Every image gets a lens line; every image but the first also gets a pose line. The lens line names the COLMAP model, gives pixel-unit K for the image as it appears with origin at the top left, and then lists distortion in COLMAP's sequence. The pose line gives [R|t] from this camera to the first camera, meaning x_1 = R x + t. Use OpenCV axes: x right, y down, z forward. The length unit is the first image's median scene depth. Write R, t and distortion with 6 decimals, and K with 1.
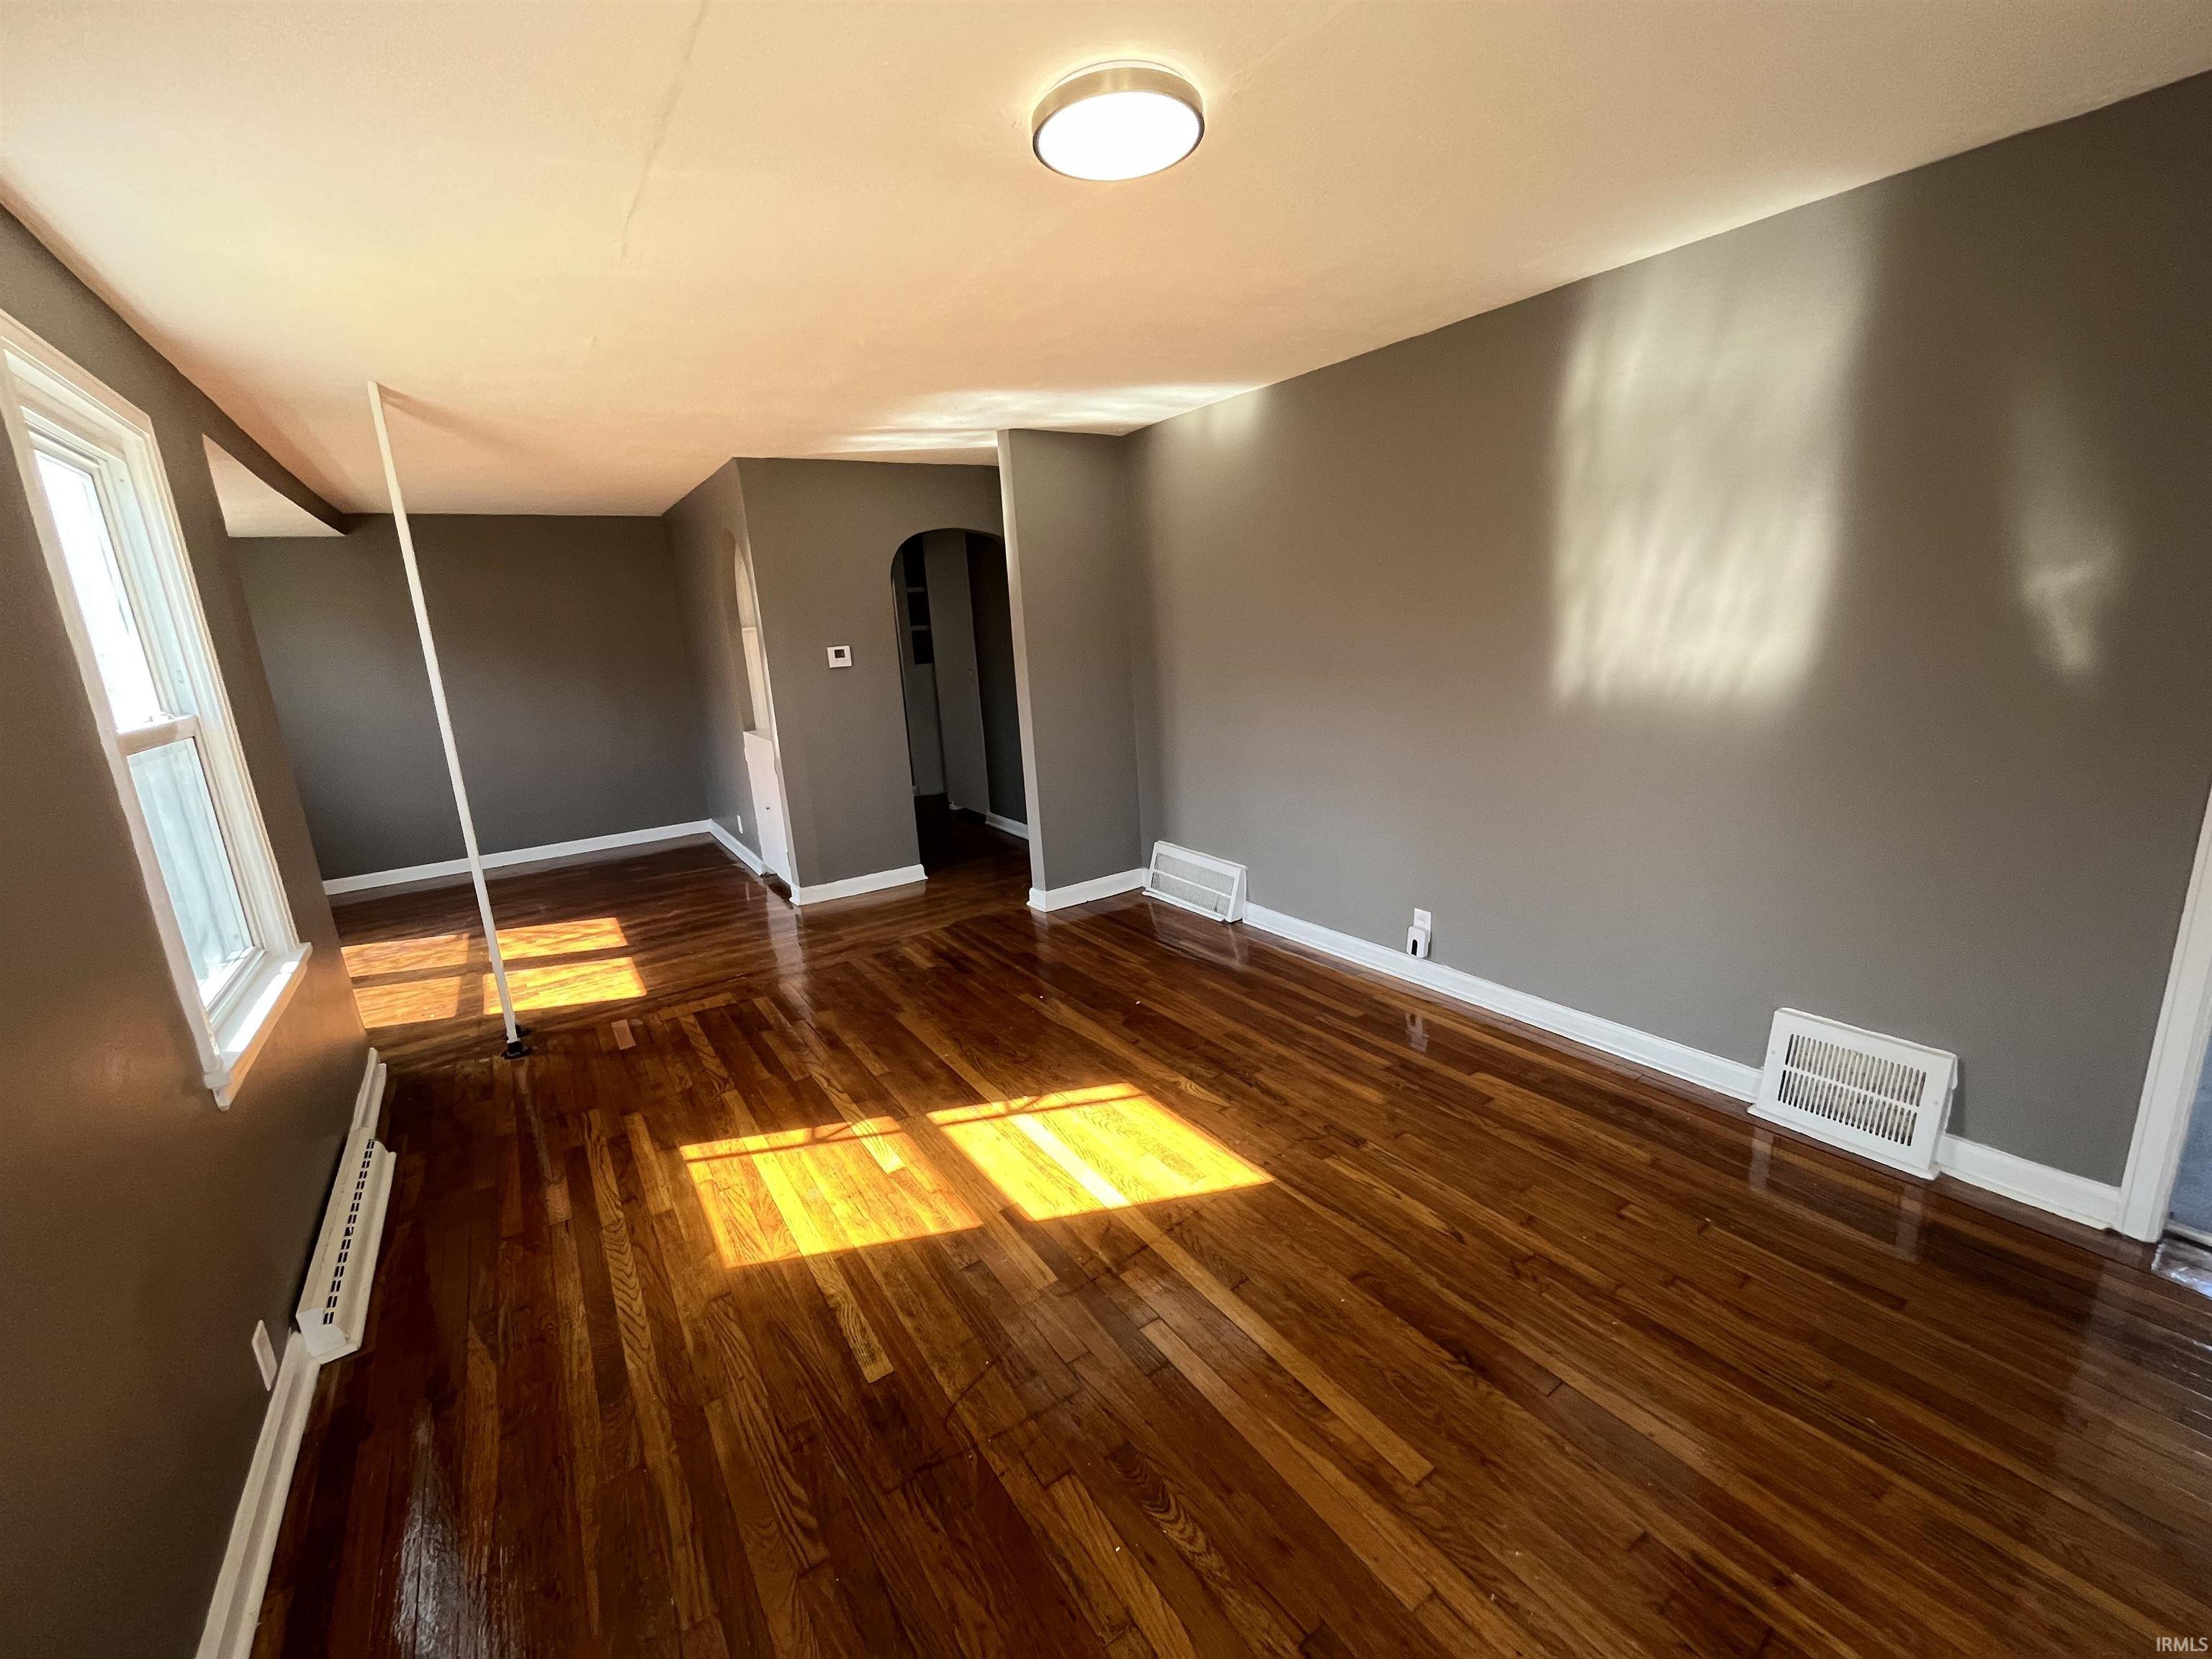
lens RADIAL K [[896.0, 0, 1101.4], [0, 896.0, 830.5], [0, 0, 1]] dist [-0.000293, -0.000049]
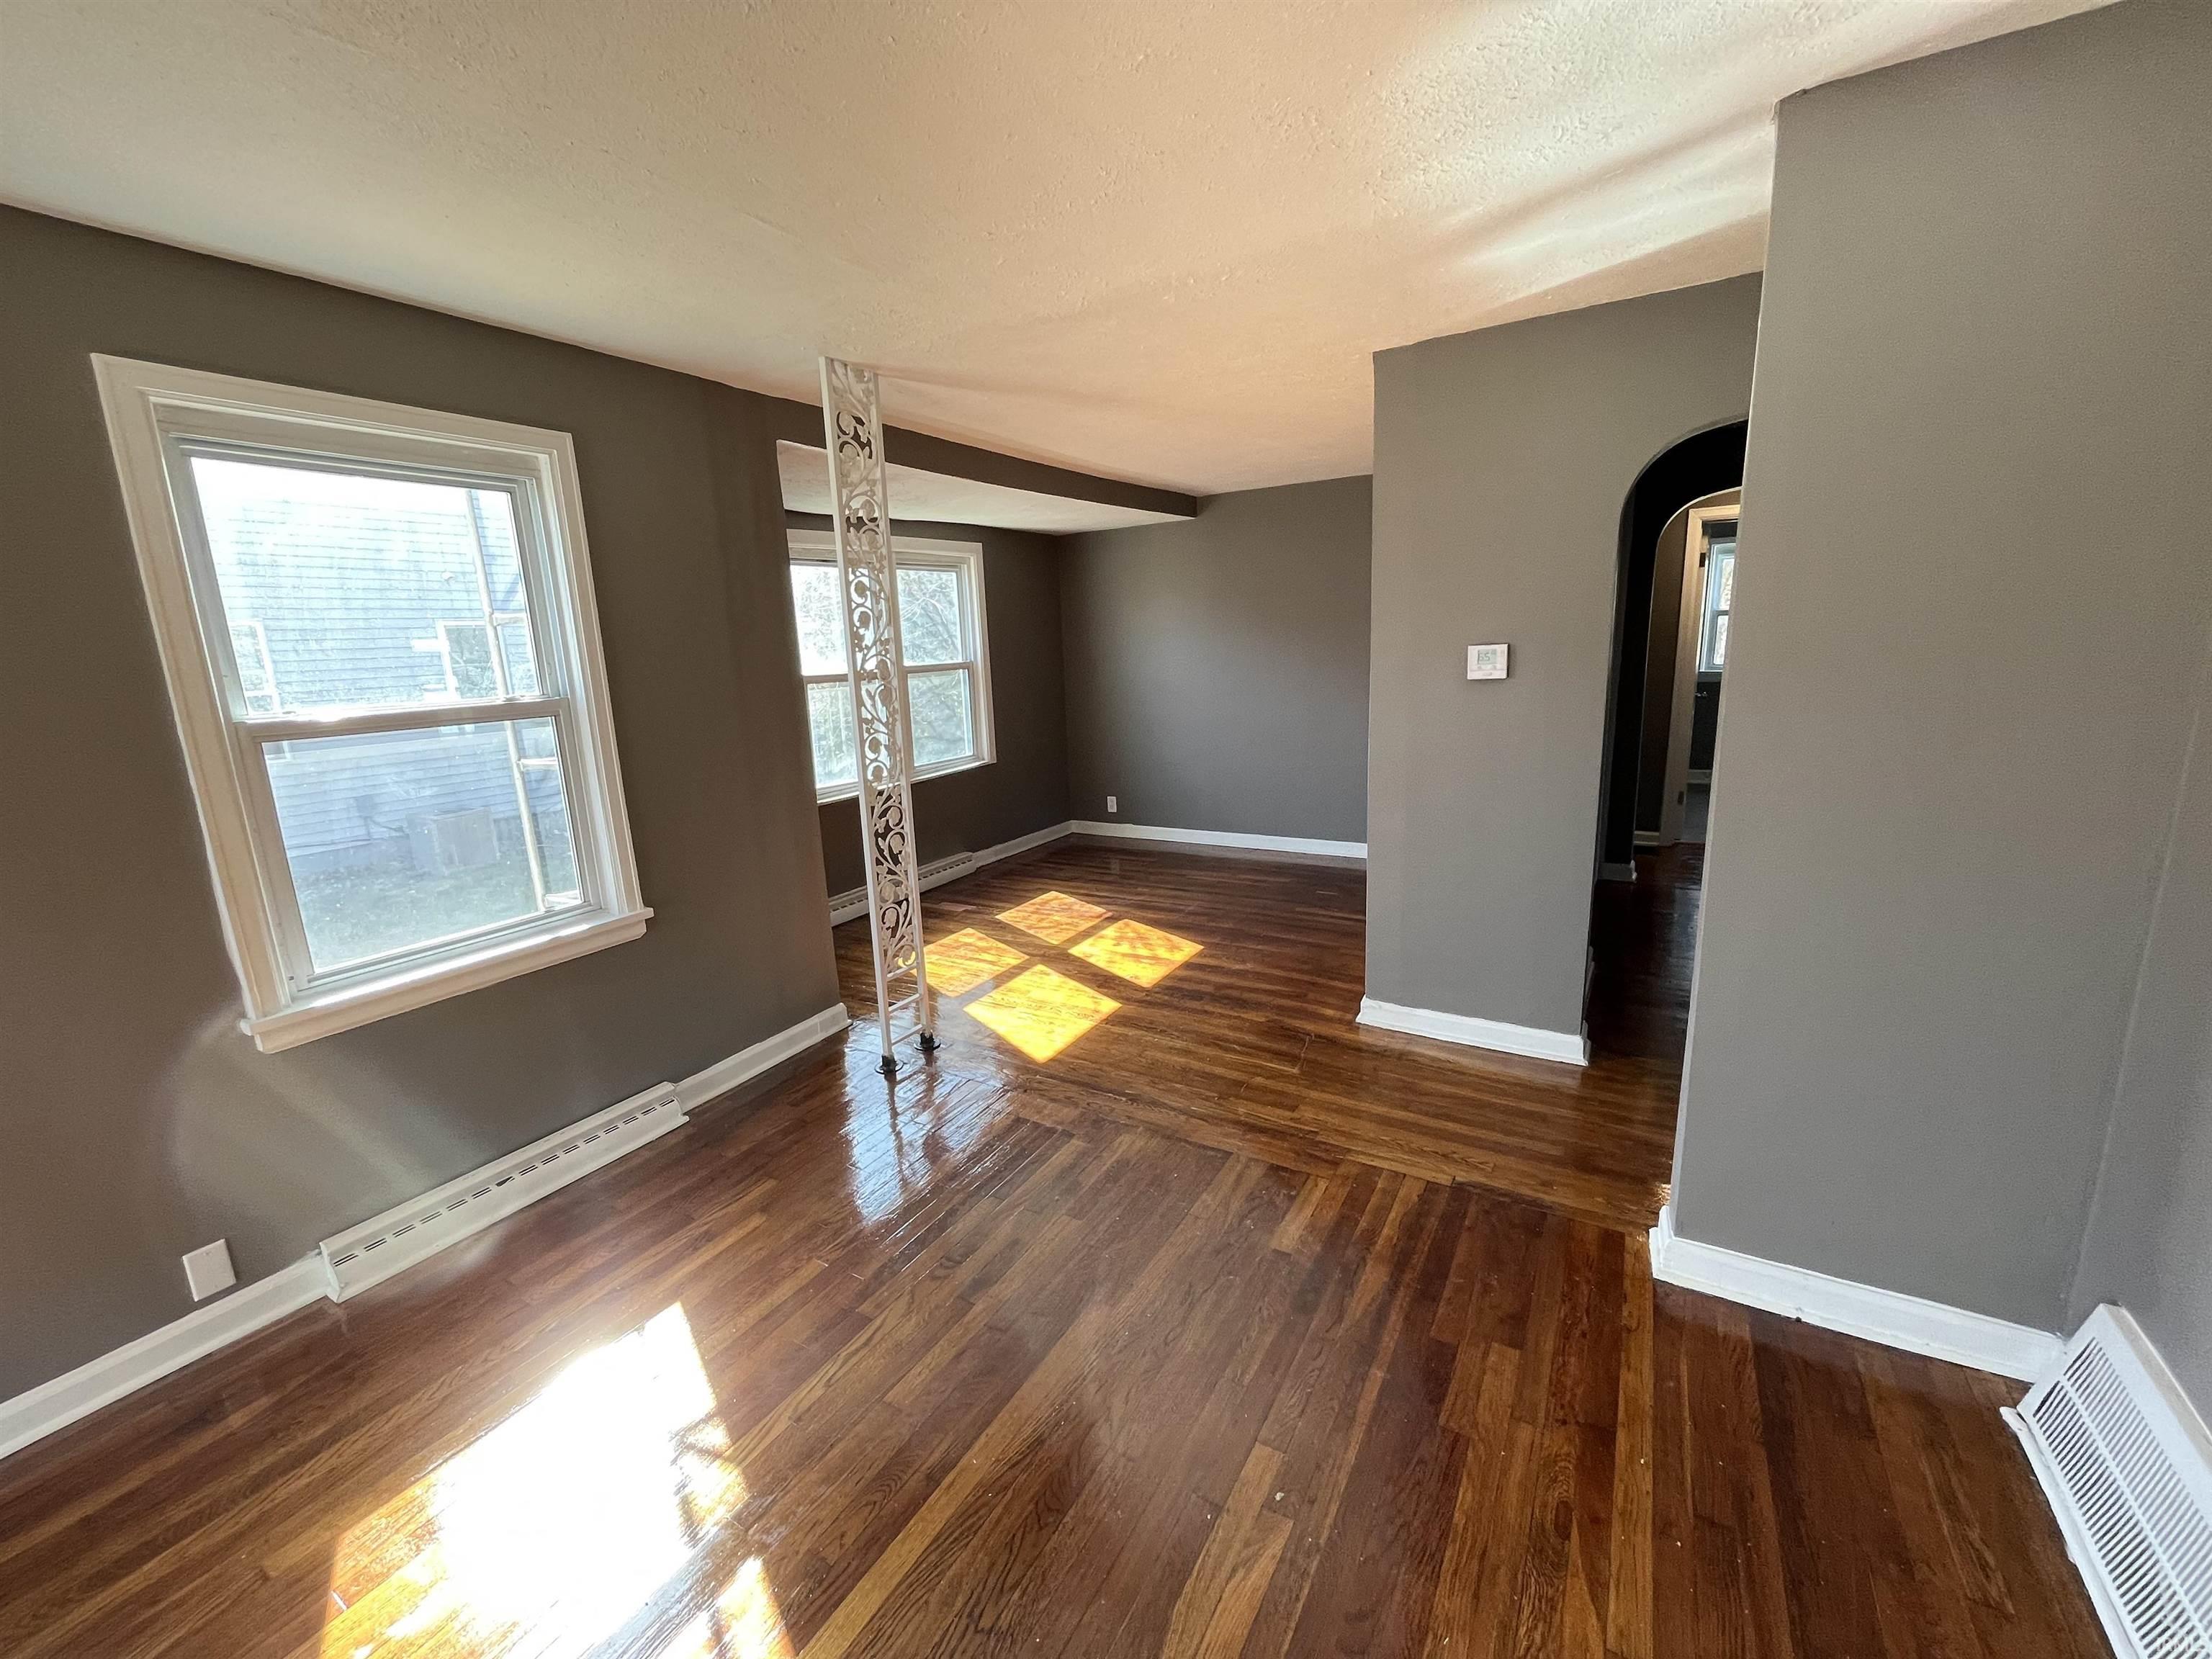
lens RADIAL K [[896.0, 0, 1099.6], [0, 896.0, 822.9], [0, 0, 1]] dist [-0.000293, -0.000049]
pose [[0.416487, 0.218939, -0.882386, 0.164146], [-0.193438, 0.969687, 0.149297, -0.139536], [0.888324, 0.108507, 0.446213, 0.558443]]
